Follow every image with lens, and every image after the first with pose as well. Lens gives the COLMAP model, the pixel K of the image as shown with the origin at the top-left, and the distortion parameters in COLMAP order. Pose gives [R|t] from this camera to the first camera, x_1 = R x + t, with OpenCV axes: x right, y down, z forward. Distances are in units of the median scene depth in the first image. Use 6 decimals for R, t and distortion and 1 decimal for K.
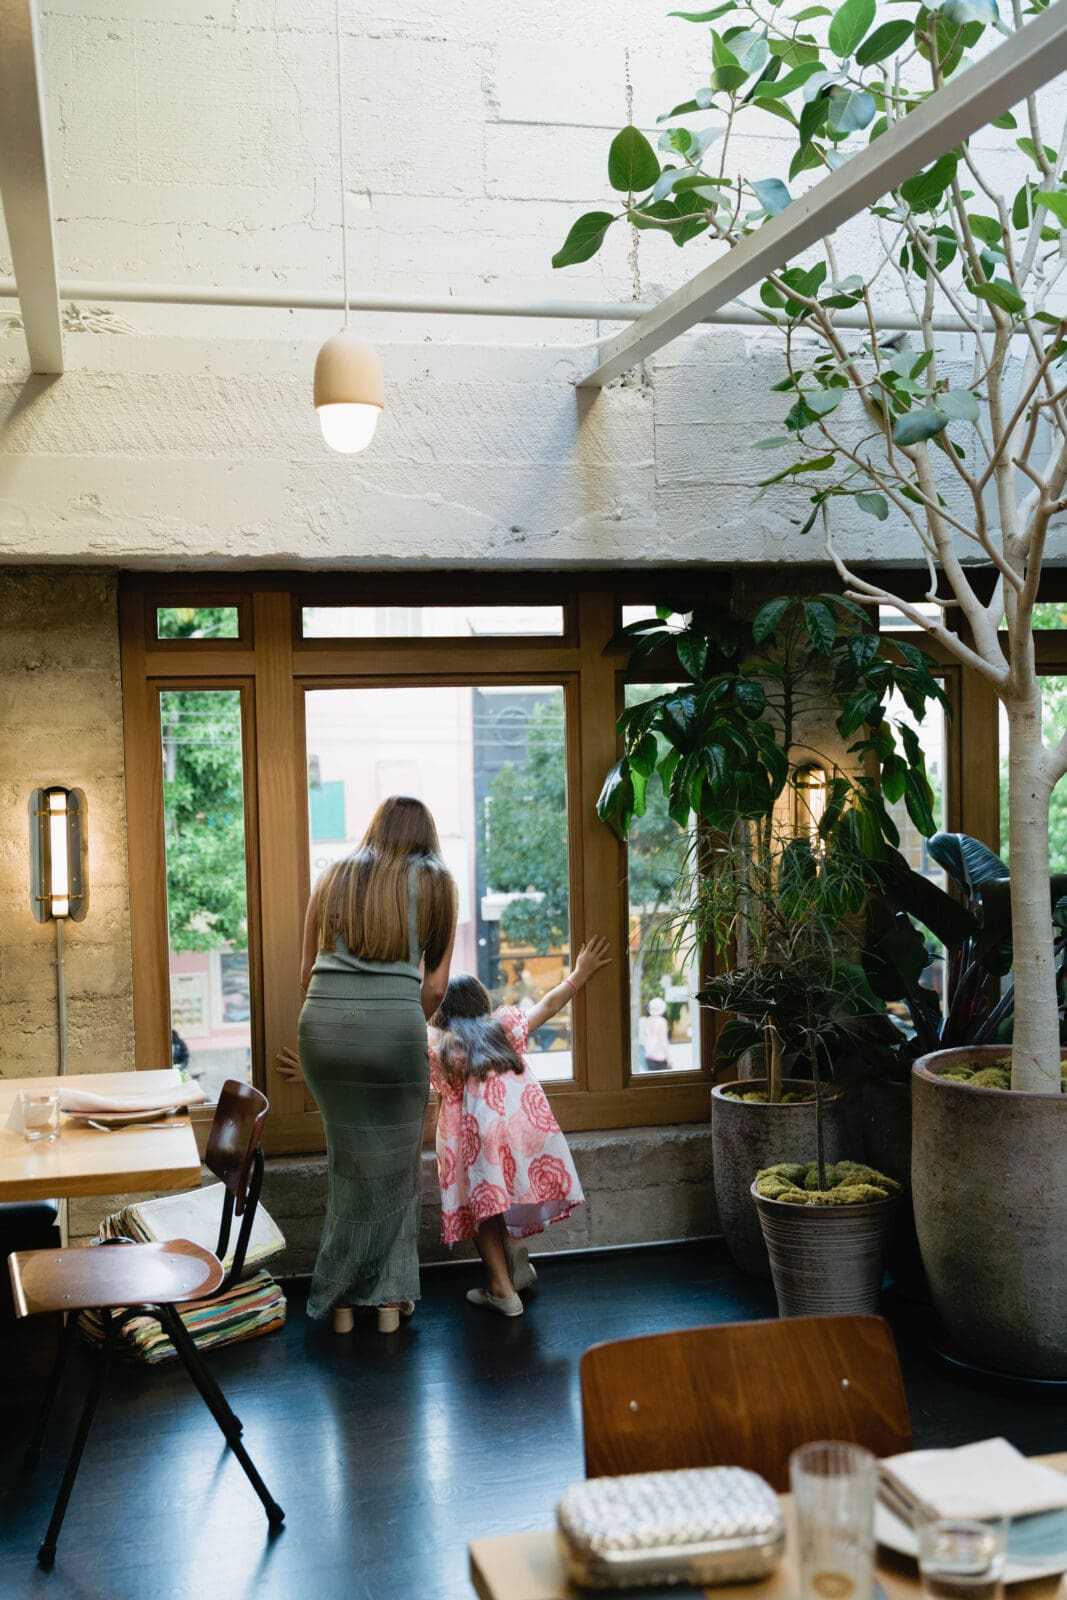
lens RADIAL K [[1765.4, 0, 525.7], [0, 1765.4, 813.7], [0, 0, 1]] dist [0.013097, 0.000000]
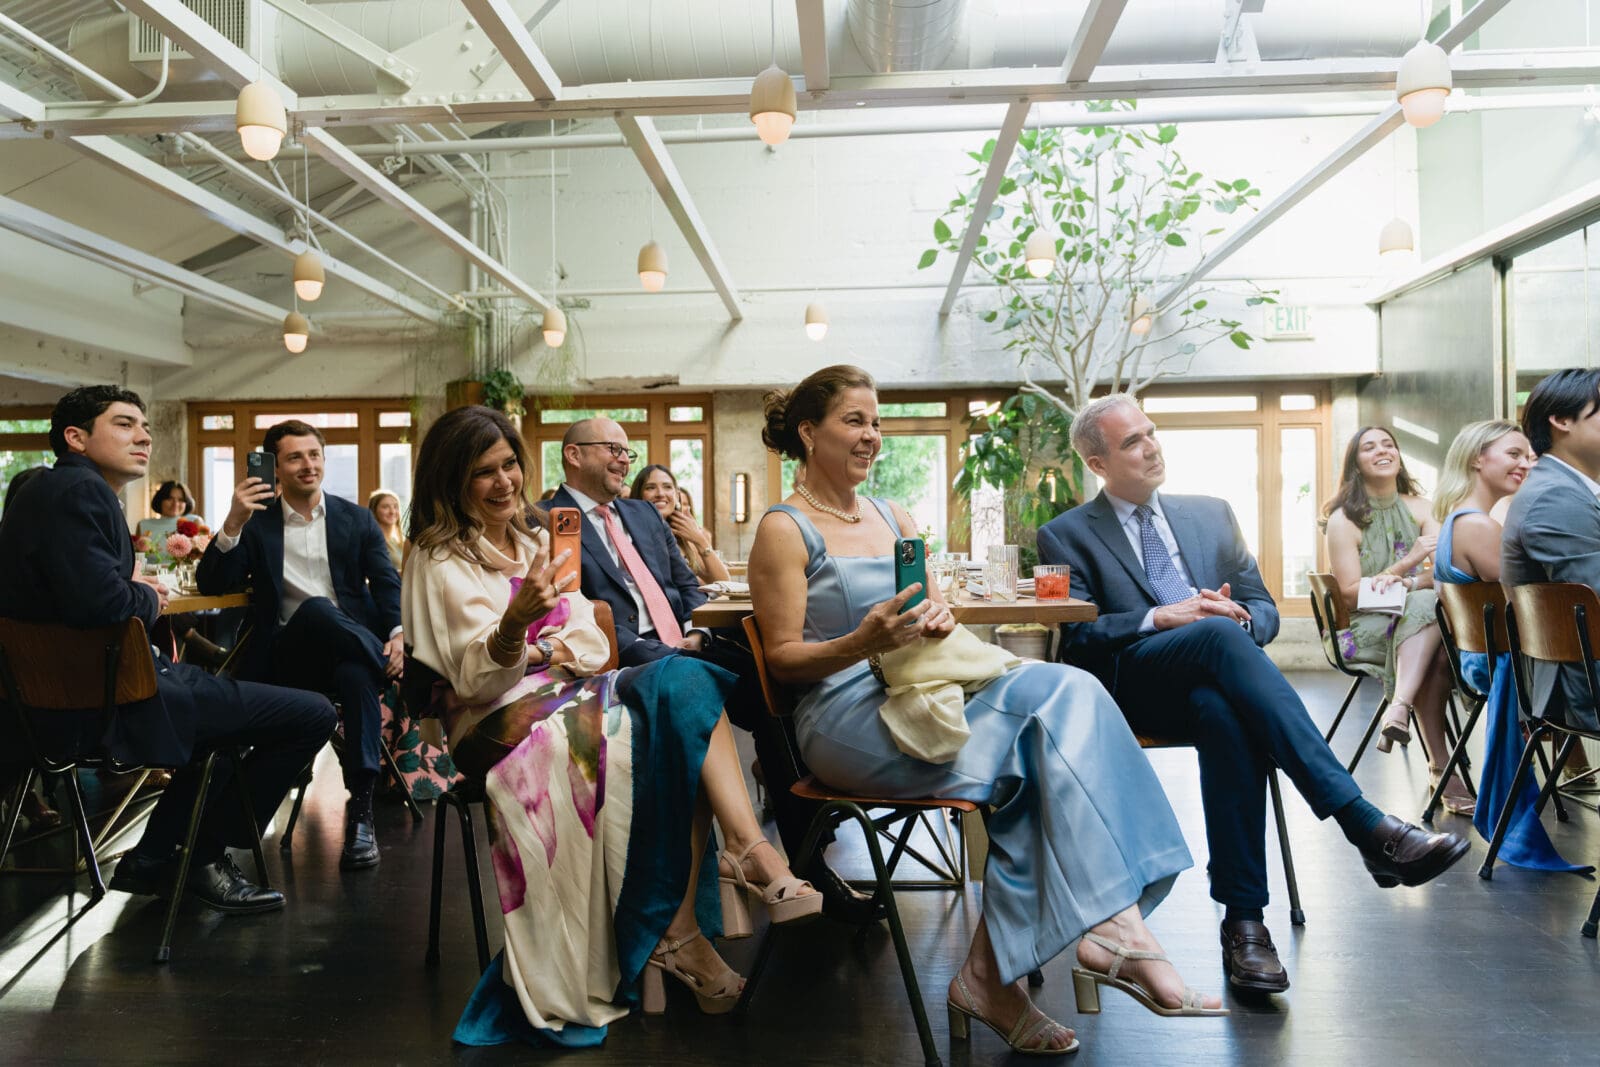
lens RADIAL K [[1186.5, 0, 786.2], [0, 1186.5, 536.4], [0, 0, 1]] dist [0.015718, 0.009381]
pose [[0.952159, 0.010001, -0.305439, 0.342689], [-0.027757, 0.998163, -0.053846, 0.173347], [0.304339, 0.059748, 0.950688, -0.660882]]
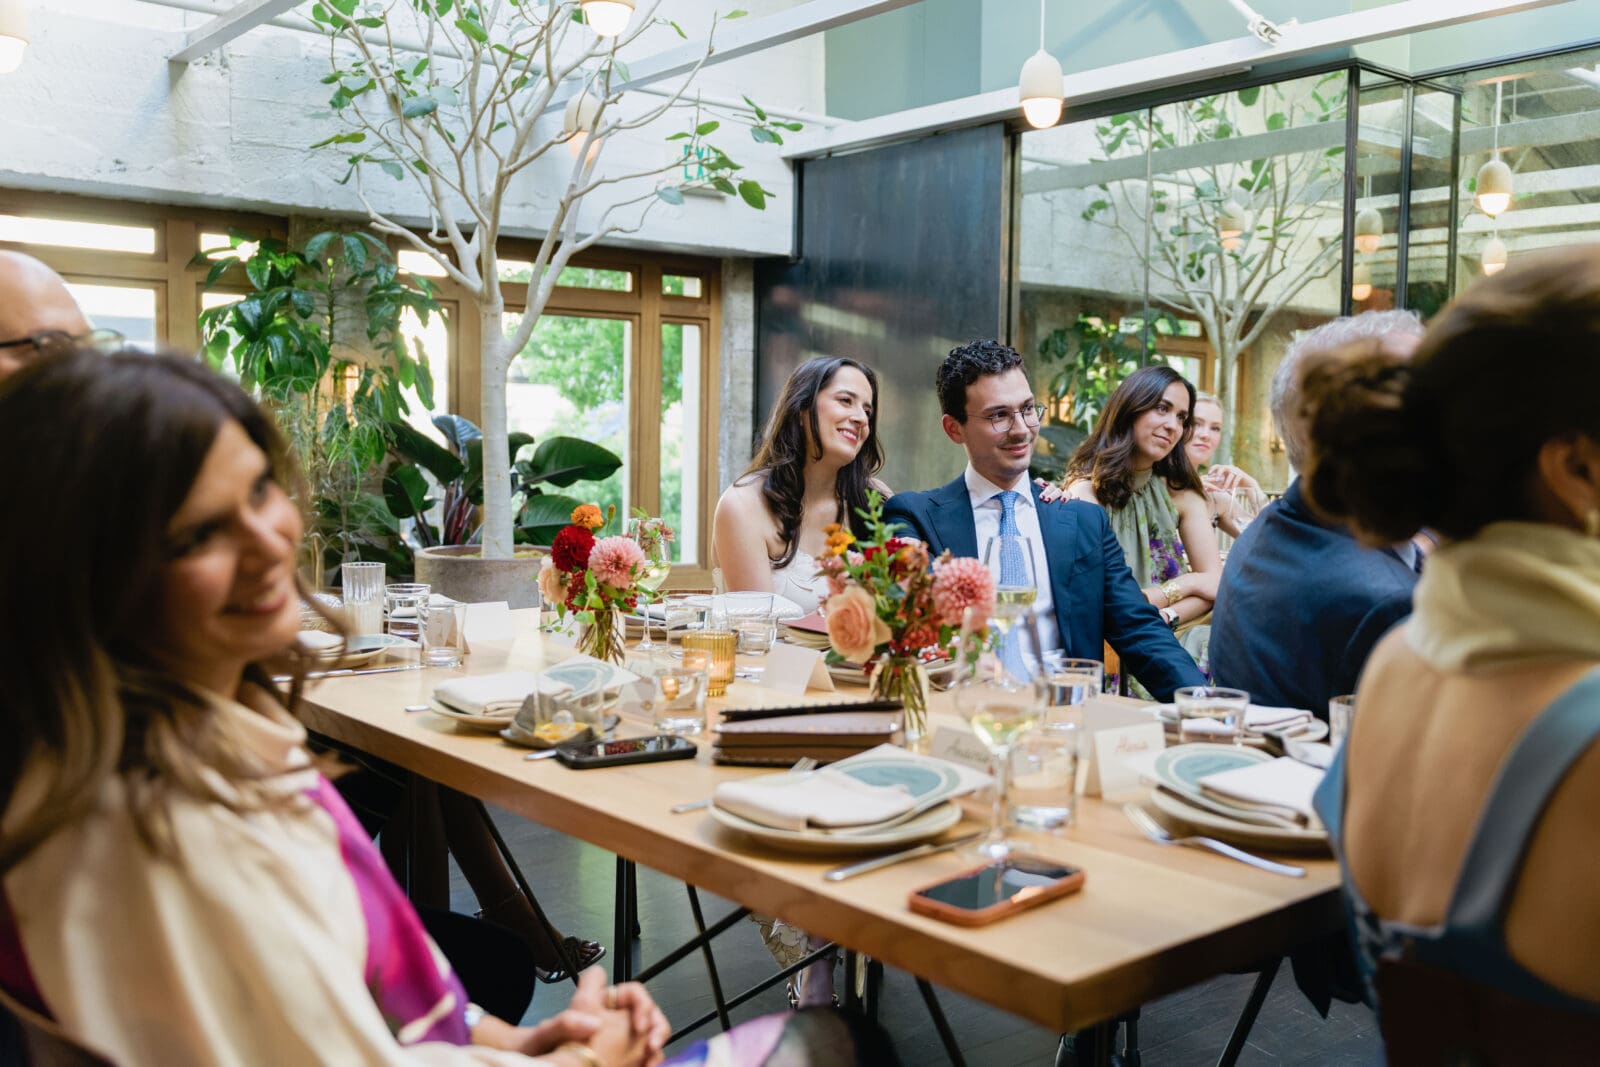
lens RADIAL K [[1561.7, 0, 815.5], [0, 1561.7, 549.4], [0, 0, 1]] dist [0.005151, 0.000000]
pose [[0.902004, 0.005524, 0.431692, -0.038866], [-0.011657, 0.999865, 0.011562, 0.110294], [-0.431570, -0.015461, 0.901947, -0.288127]]
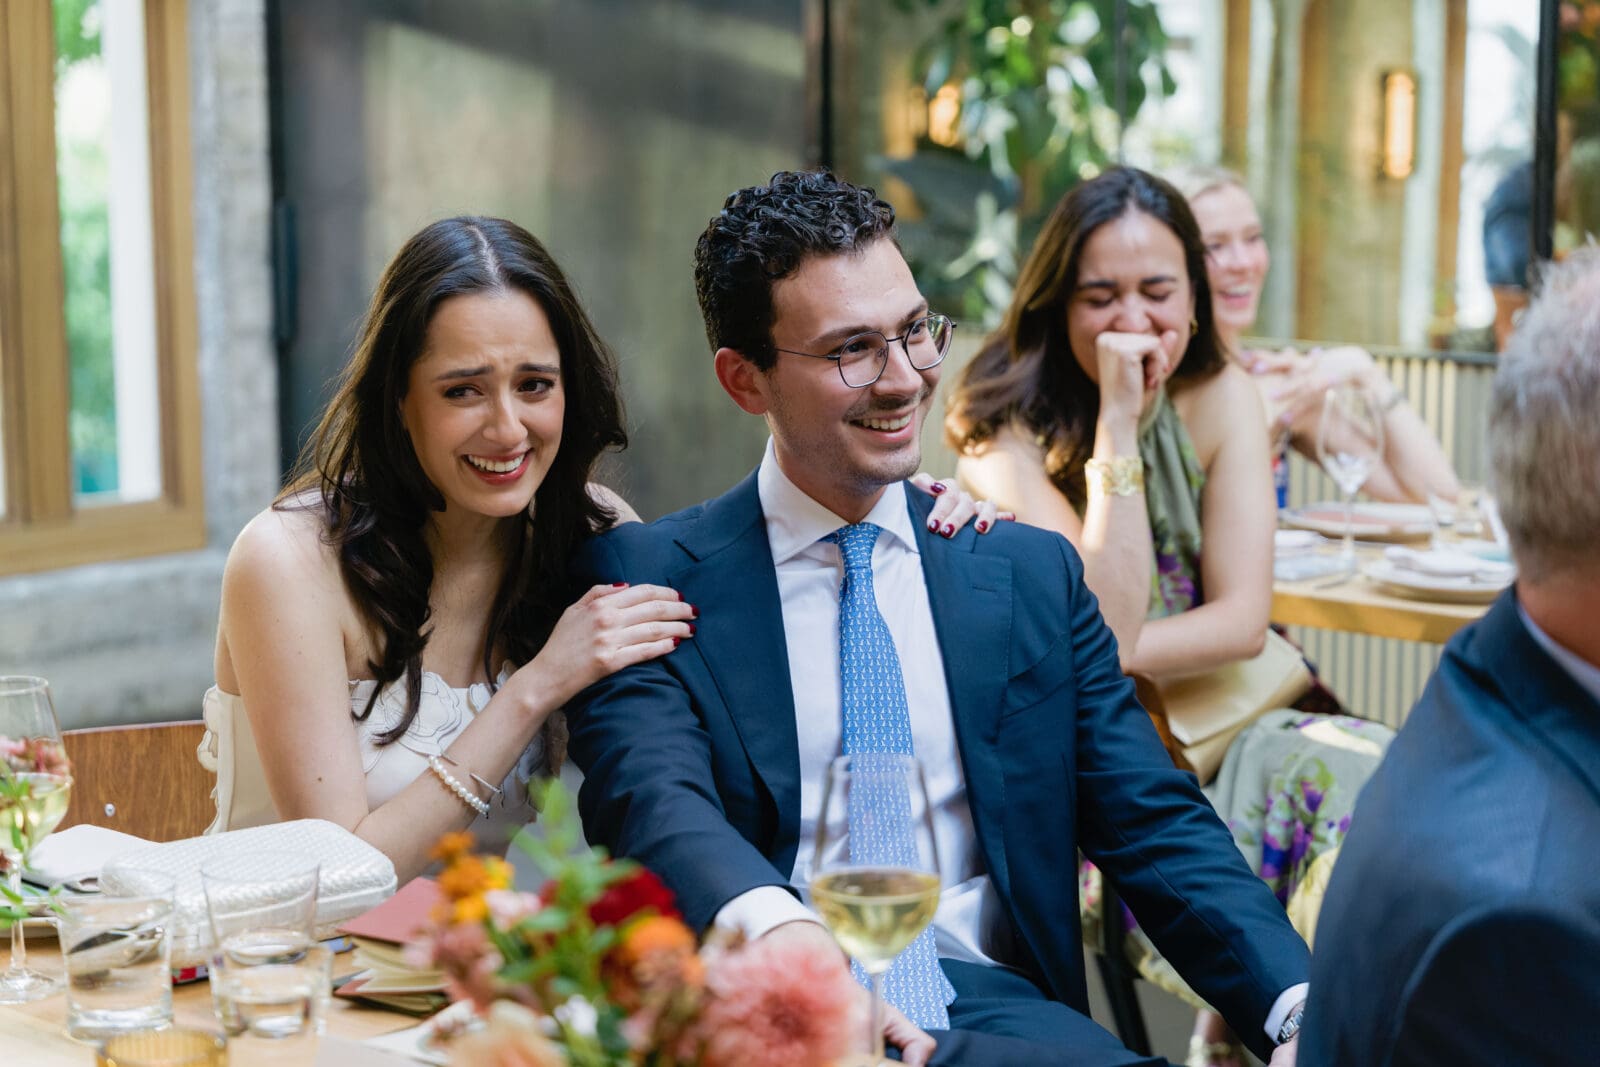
lens RADIAL K [[3261.0, 0, 795.4], [0, 3261.0, 526.1], [0, 0, 1]] dist [0.101757, 0.000000]
pose [[0.845454, -0.058775, 0.530804, -0.016635], [0.017420, 0.996432, 0.082587, 0.038936], [-0.533764, -0.060577, 0.843461, -0.238554]]
